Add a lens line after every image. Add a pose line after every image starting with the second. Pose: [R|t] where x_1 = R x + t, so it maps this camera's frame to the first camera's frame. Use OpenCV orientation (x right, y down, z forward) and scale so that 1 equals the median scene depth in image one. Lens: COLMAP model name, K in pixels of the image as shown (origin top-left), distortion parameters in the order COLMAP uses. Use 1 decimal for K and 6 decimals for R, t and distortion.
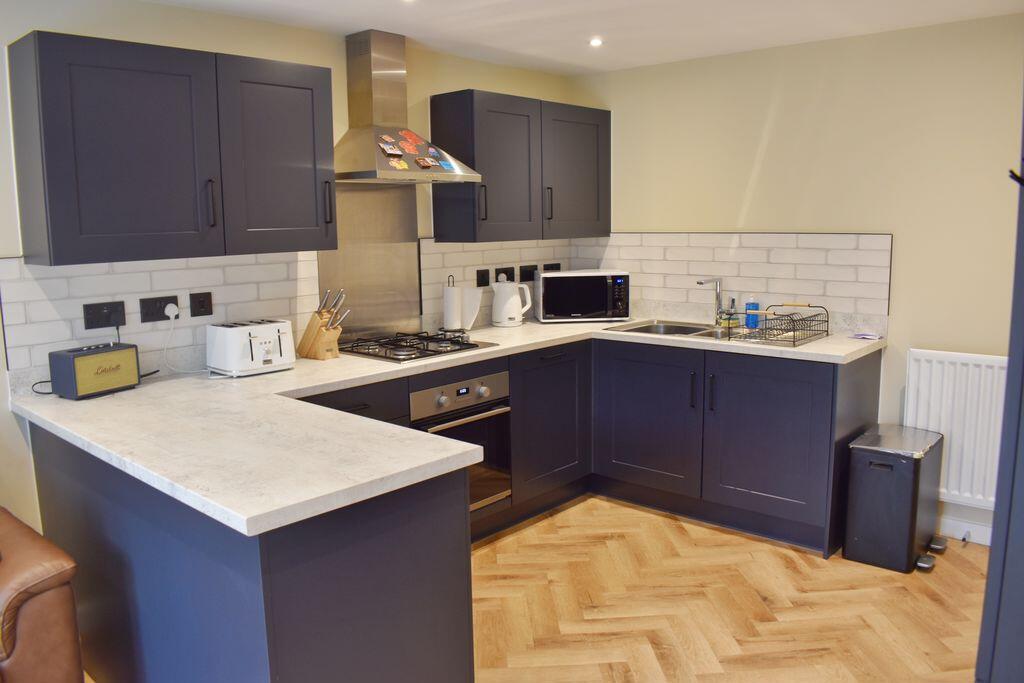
lens RADIAL K [[795.8, 0, 506.1], [0, 795.8, 339.0], [0, 0, 1]] dist [-0.089967, 0.005327]
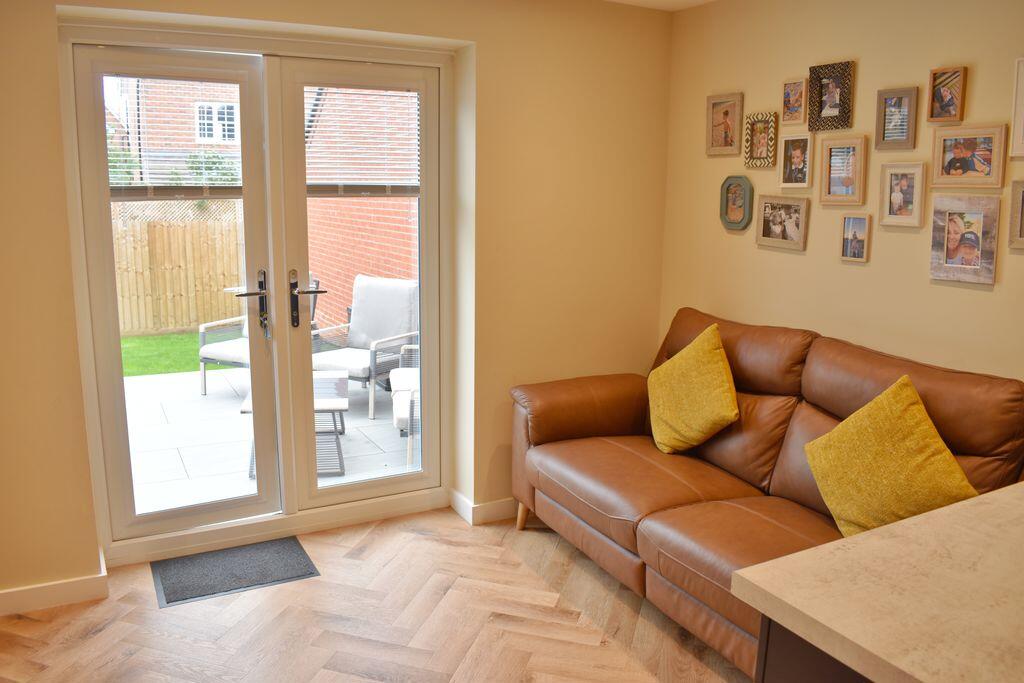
lens RADIAL K [[795.8, 0, 506.1], [0, 795.8, 339.0], [0, 0, 1]] dist [-0.089967, 0.005327]
pose [[-0.337824, 0.189775, -0.921879, 0.217441], [-0.144394, 0.957417, 0.250004, -0.081940], [0.930067, 0.217572, -0.296037, 0.473718]]
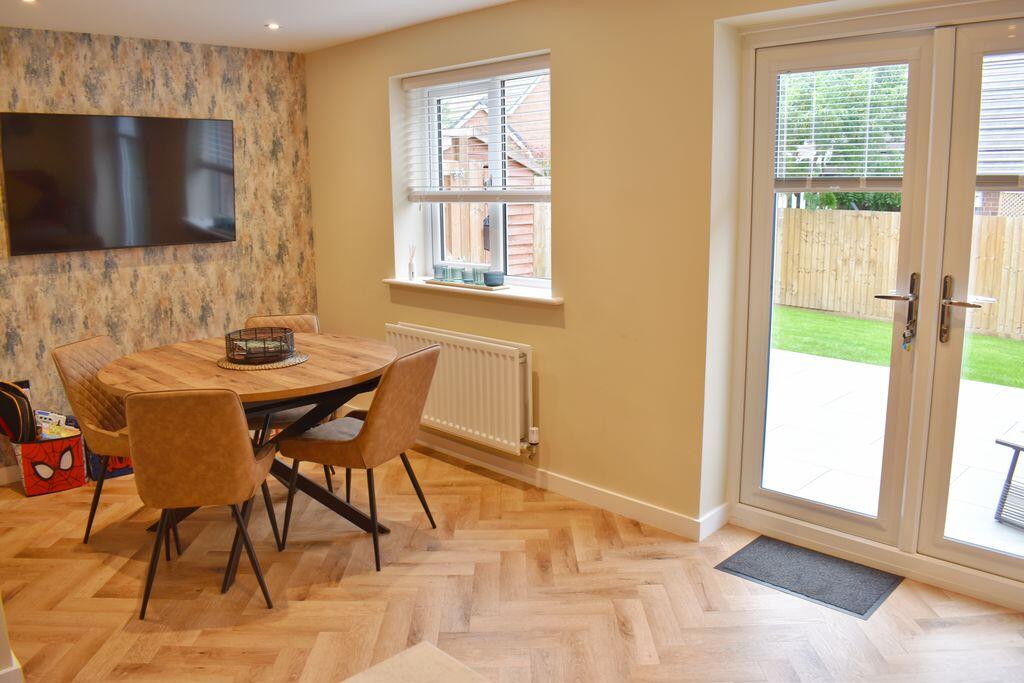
lens RADIAL K [[795.8, 0, 506.1], [0, 795.8, 339.0], [0, 0, 1]] dist [-0.089967, 0.005327]
pose [[-0.997918, 0.021530, 0.060788, -0.207979], [0.040364, 0.943676, 0.328400, -0.104931], [-0.050294, 0.330170, -0.942581, 0.740946]]
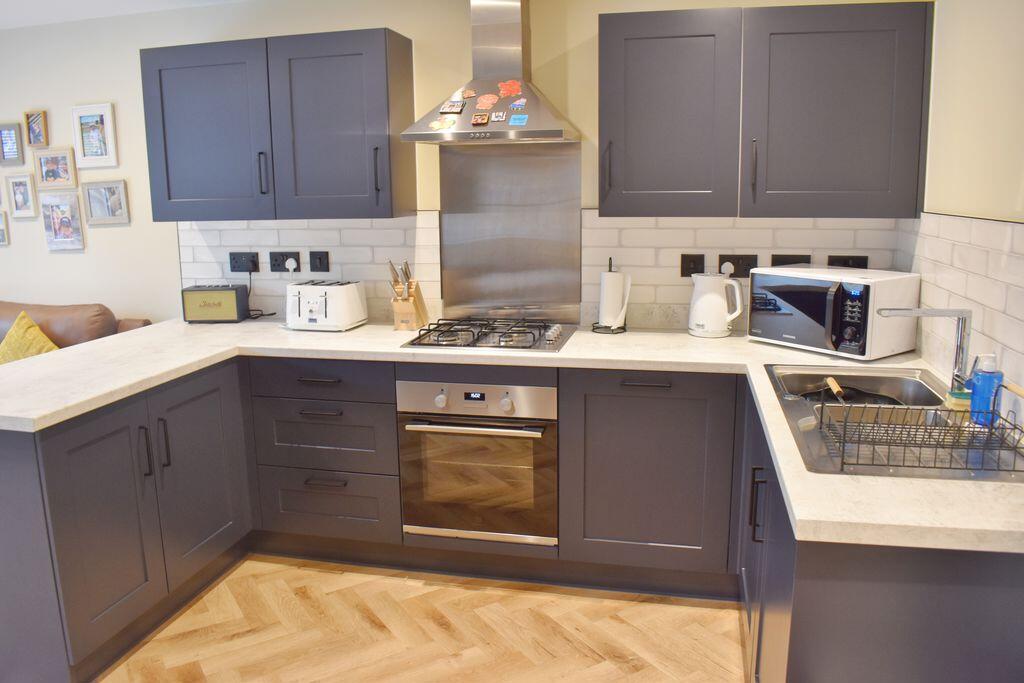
lens RADIAL K [[795.8, 0, 506.1], [0, 795.8, 339.0], [0, 0, 1]] dist [-0.089967, 0.005327]
pose [[0.481117, 0.175391, -0.858932, 0.719126], [-0.123799, 0.983556, 0.131494, -0.114982], [0.867871, 0.043071, 0.494918, 0.663533]]
